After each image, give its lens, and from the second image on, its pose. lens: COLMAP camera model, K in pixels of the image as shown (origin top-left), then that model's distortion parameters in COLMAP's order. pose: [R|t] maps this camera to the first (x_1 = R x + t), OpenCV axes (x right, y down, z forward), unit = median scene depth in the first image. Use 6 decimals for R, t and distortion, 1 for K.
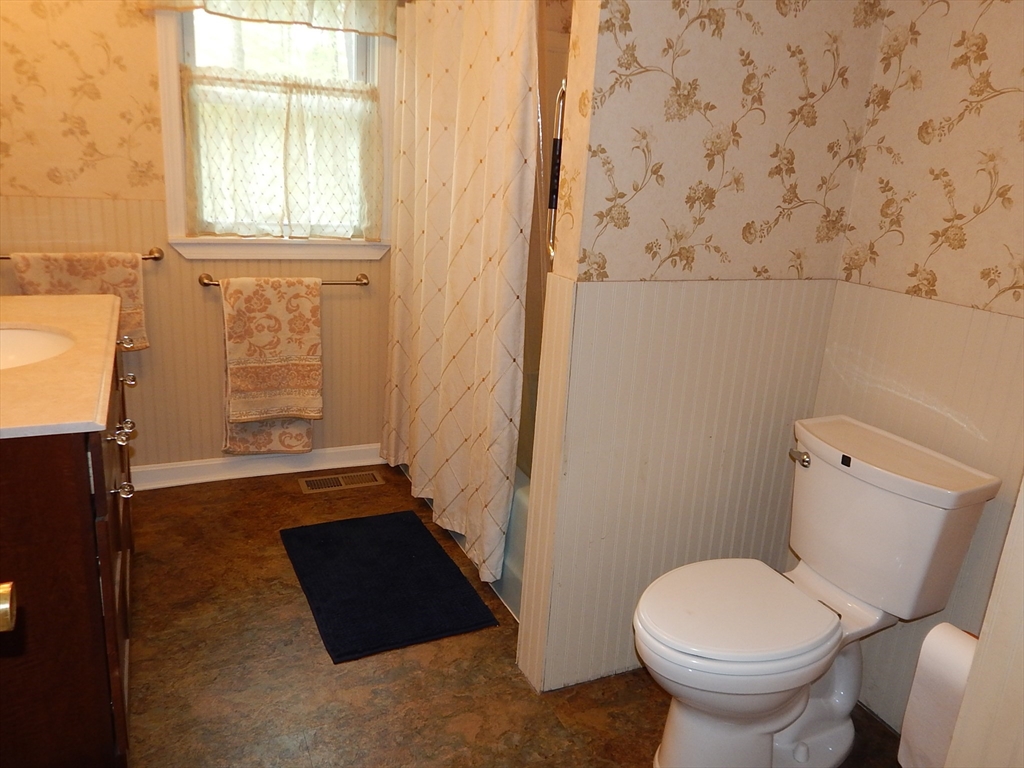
lens RADIAL K [[747.6, 0, 511.9], [0, 747.6, 376.1], [0, 0, 1]] dist [0.009603, -0.025324]
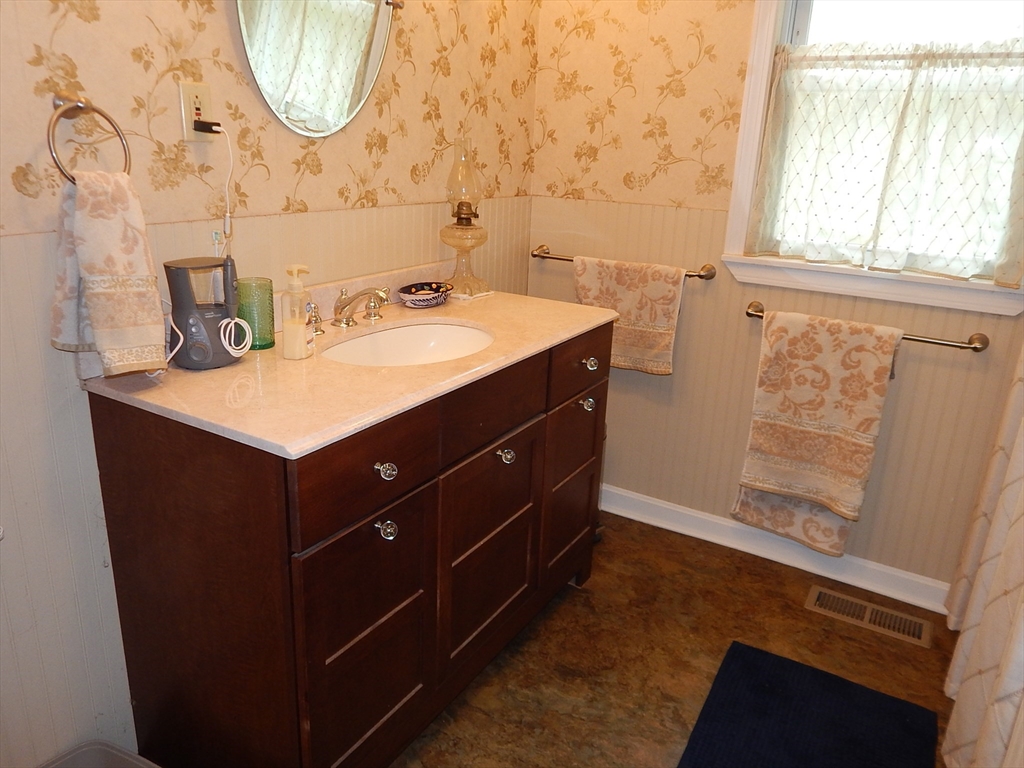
lens RADIAL K [[747.6, 0, 511.9], [0, 747.6, 376.1], [0, 0, 1]] dist [0.009603, -0.025324]
pose [[0.554435, 0.211406, -0.804928, 0.117348], [-0.232501, 0.968034, 0.094096, -0.071691], [0.799090, 0.134976, 0.585864, 0.311924]]
